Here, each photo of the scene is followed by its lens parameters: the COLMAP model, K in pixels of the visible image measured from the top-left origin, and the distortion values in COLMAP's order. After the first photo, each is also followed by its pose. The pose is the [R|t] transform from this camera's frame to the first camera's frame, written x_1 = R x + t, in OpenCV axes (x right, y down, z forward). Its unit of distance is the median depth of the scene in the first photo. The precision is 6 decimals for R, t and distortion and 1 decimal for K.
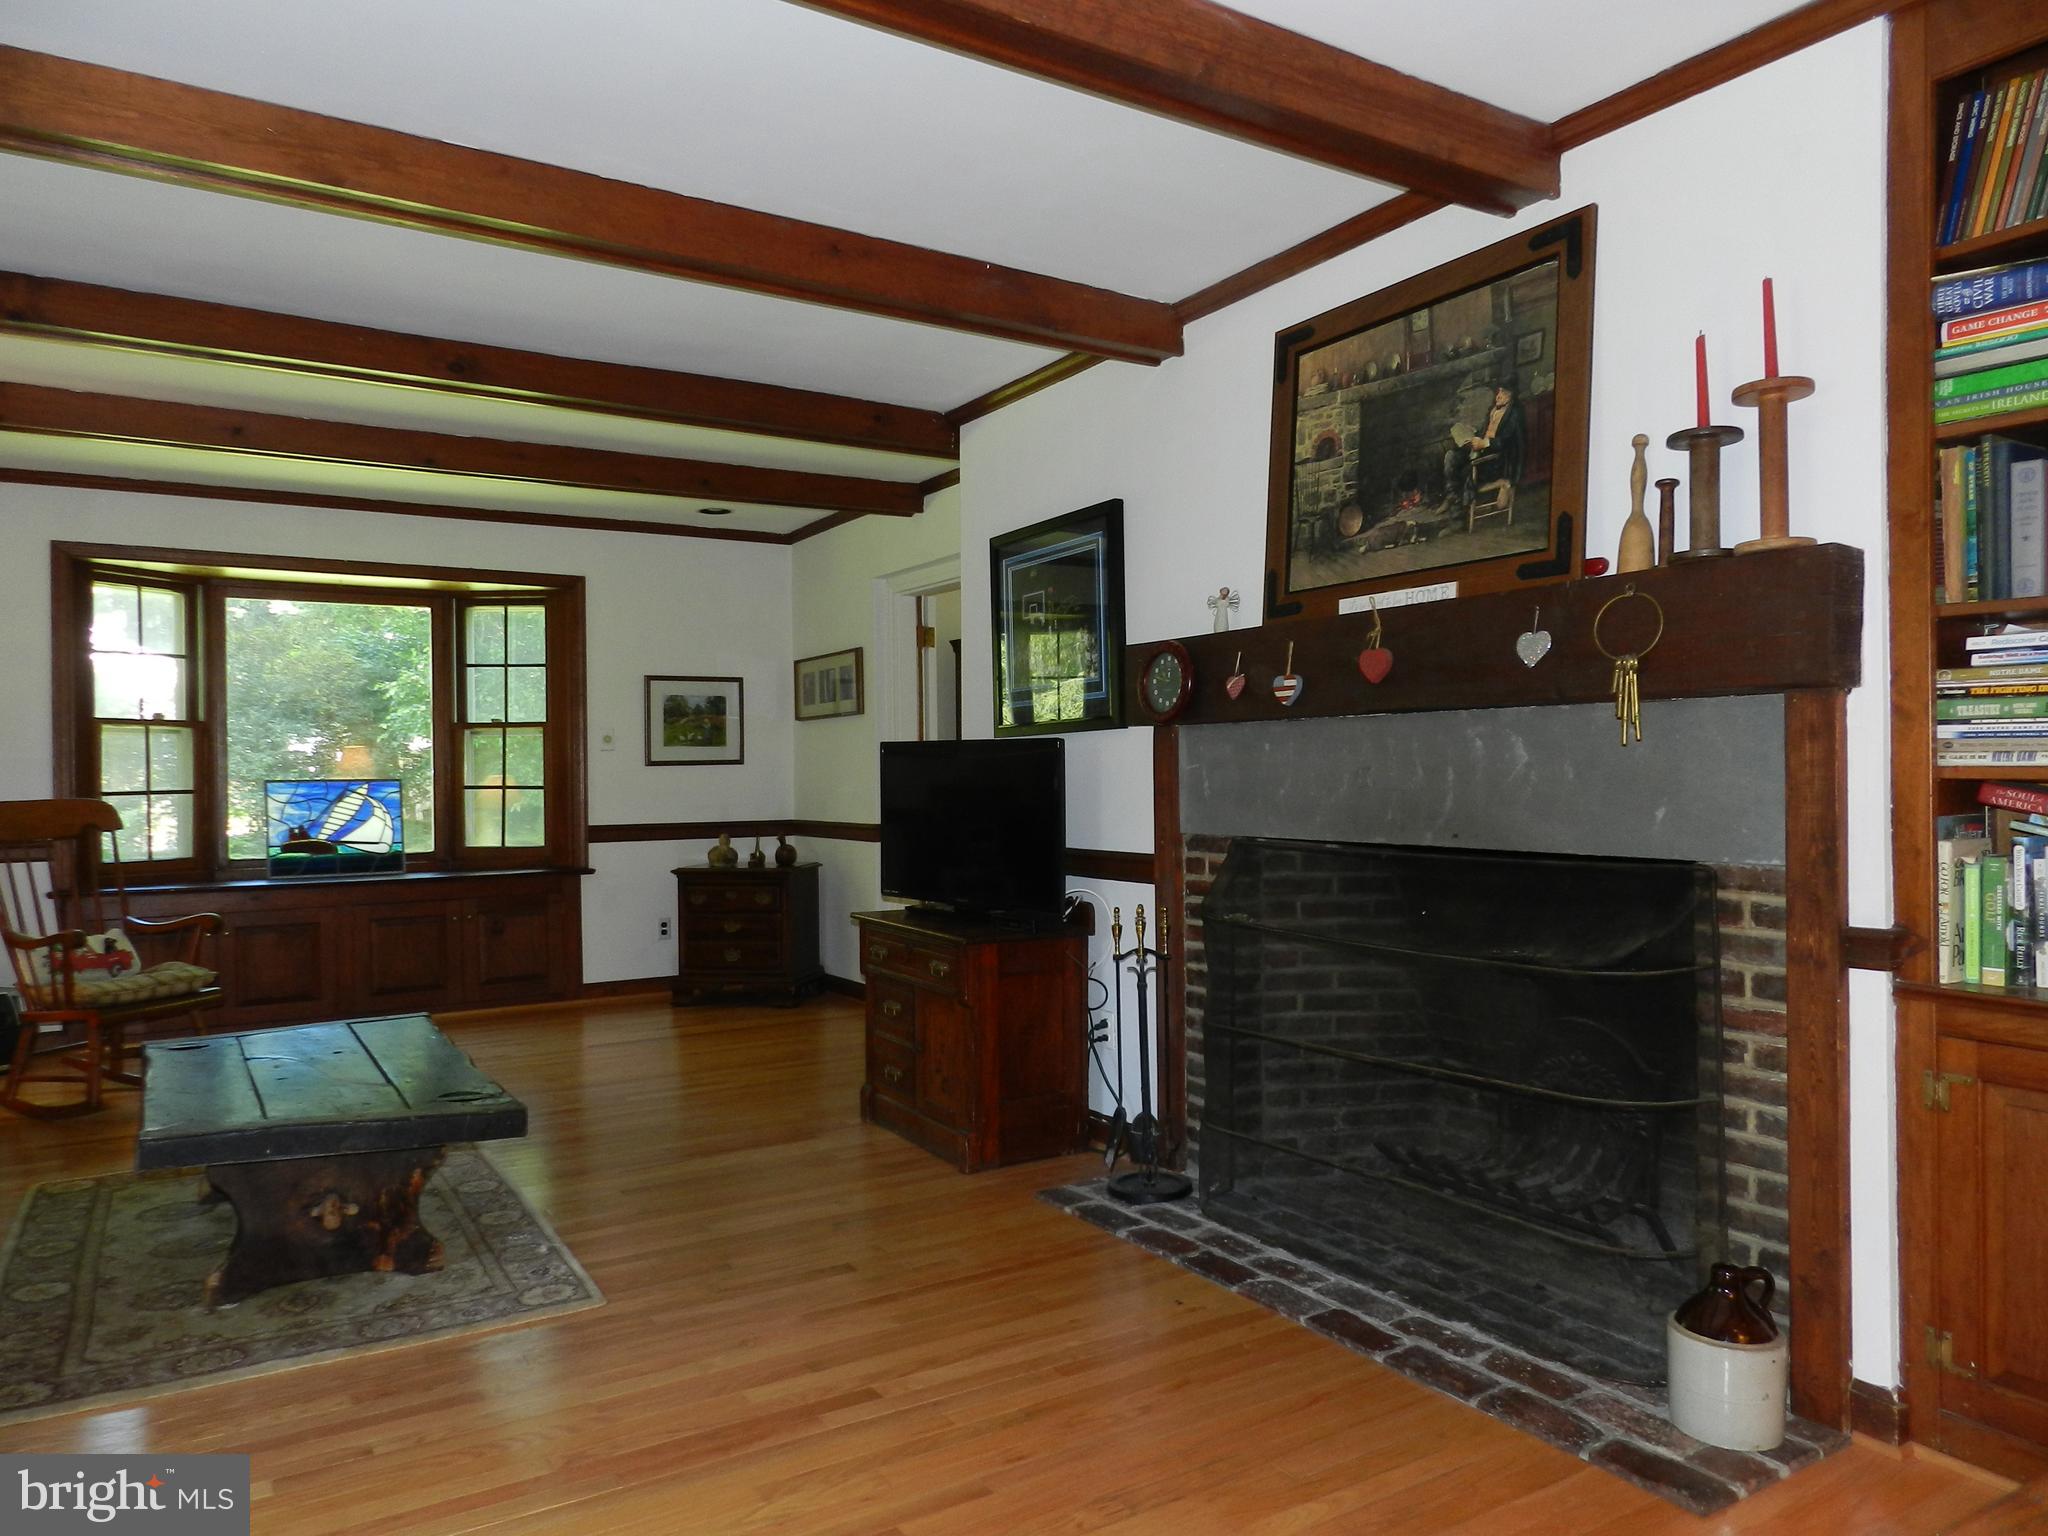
lens RADIAL K [[1382.9, 0, 1019.4], [0, 1382.9, 766.0], [0, 0, 1]] dist [0.010898, -0.001429]
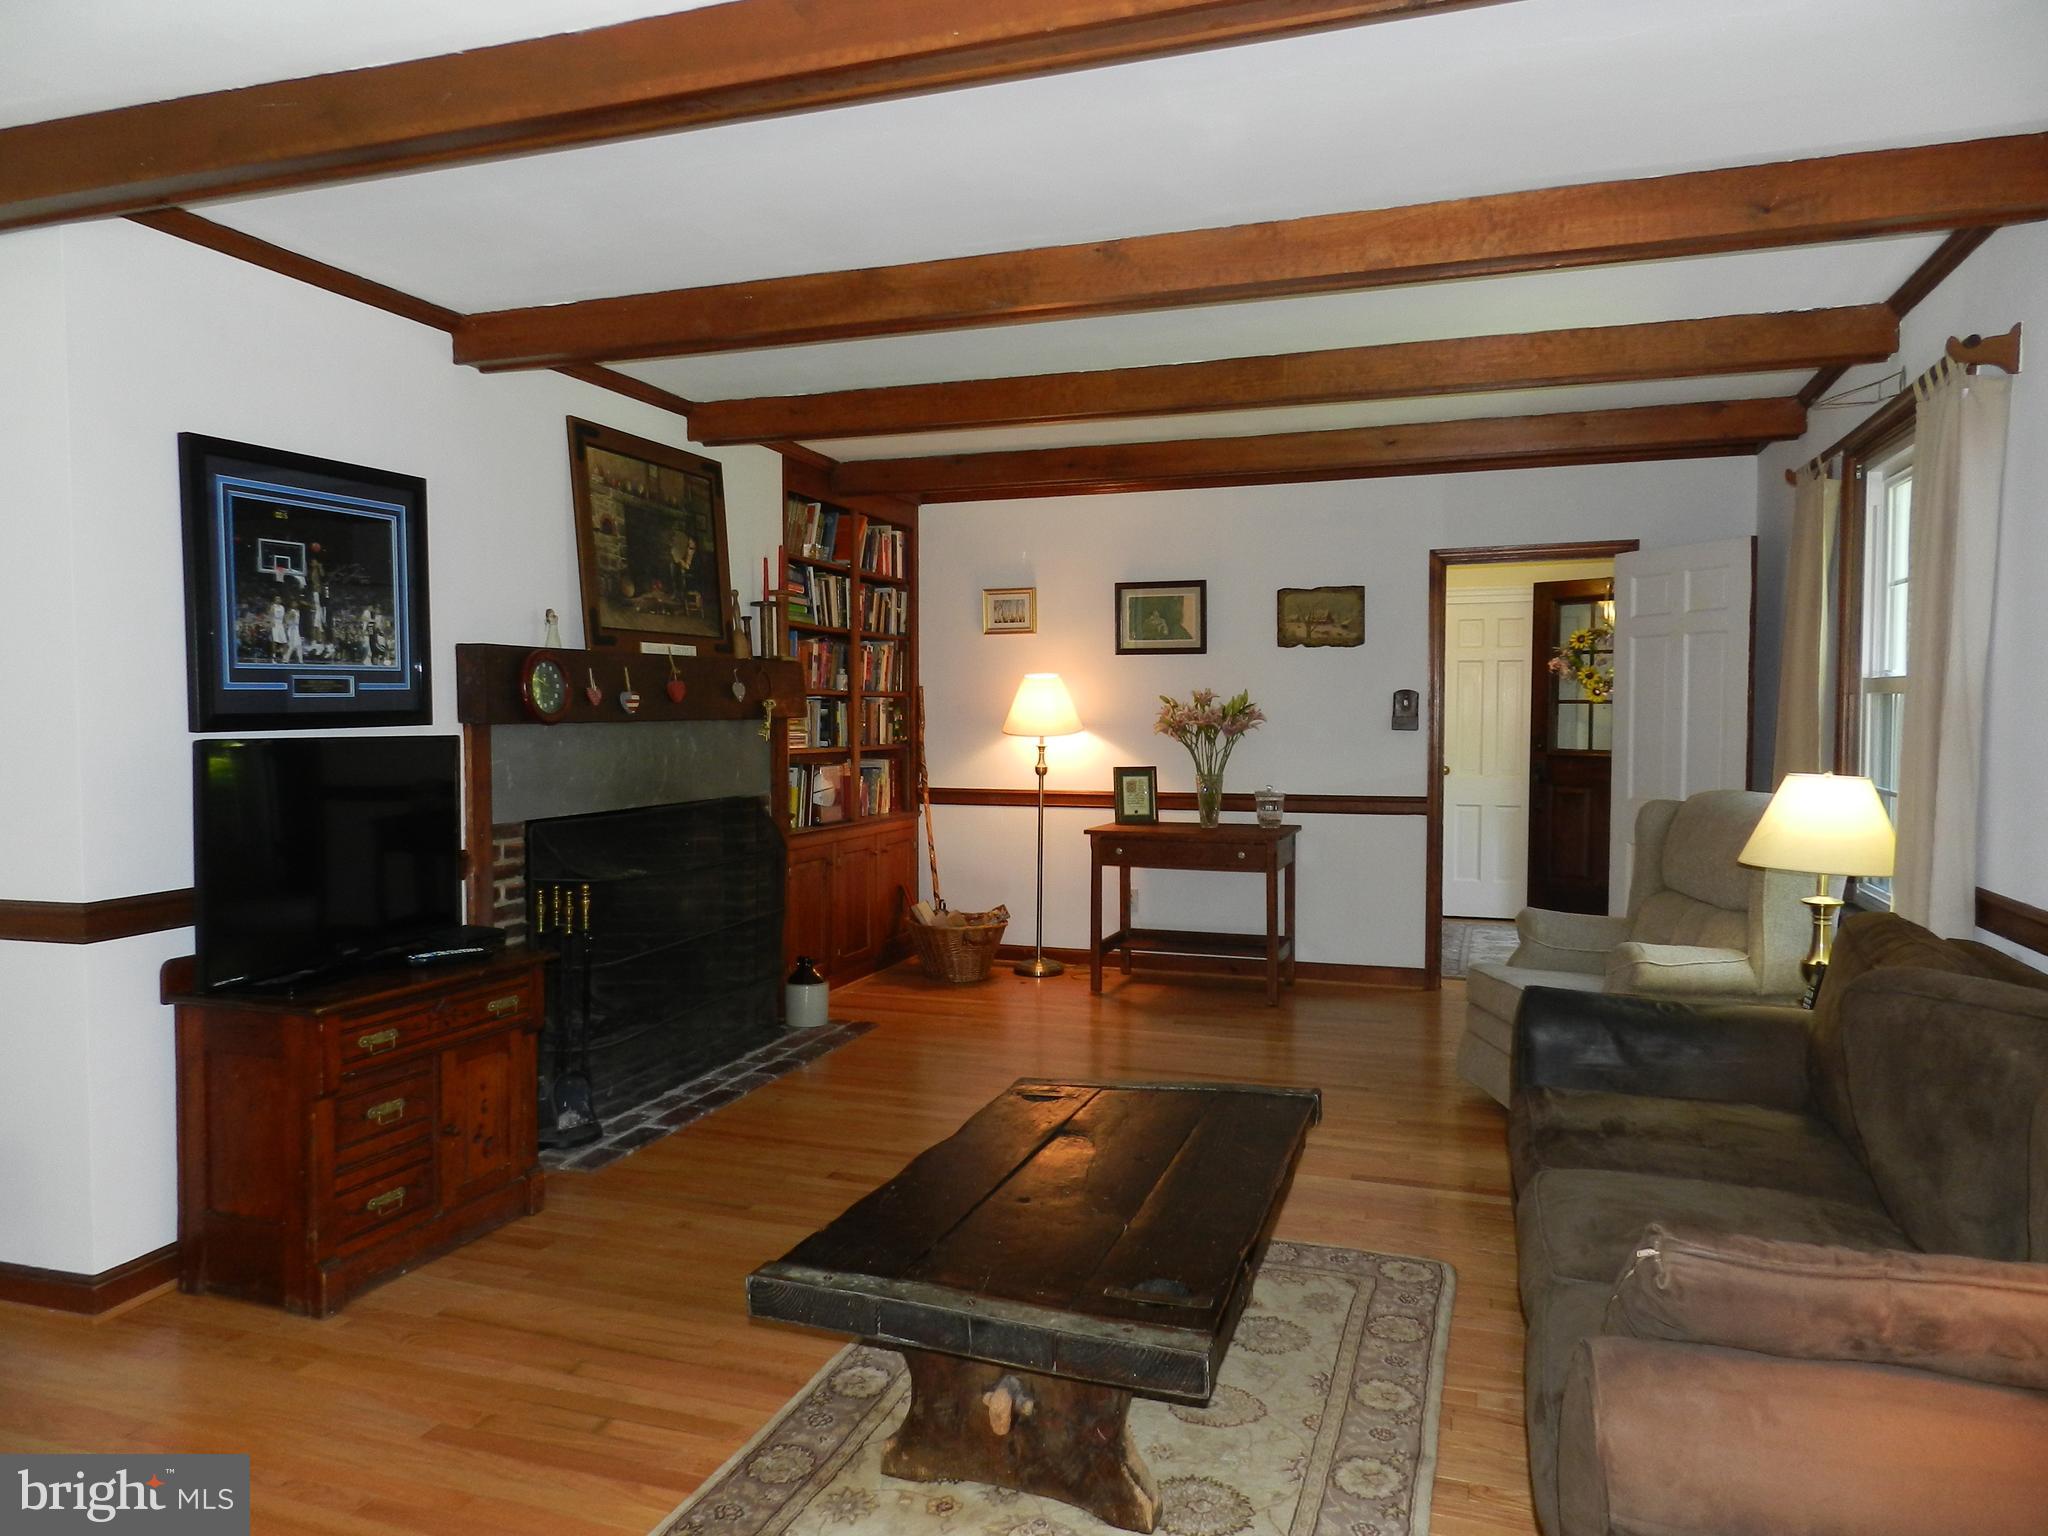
lens RADIAL K [[1382.9, 0, 1021.2], [0, 1382.9, 775.8], [0, 0, 1]] dist [0.010898, -0.001429]
pose [[-0.634514, -0.027454, 0.772424, -1.147118], [0.003736, 0.999248, 0.038585, -0.034487], [-0.772902, 0.027368, -0.633934, 1.615031]]
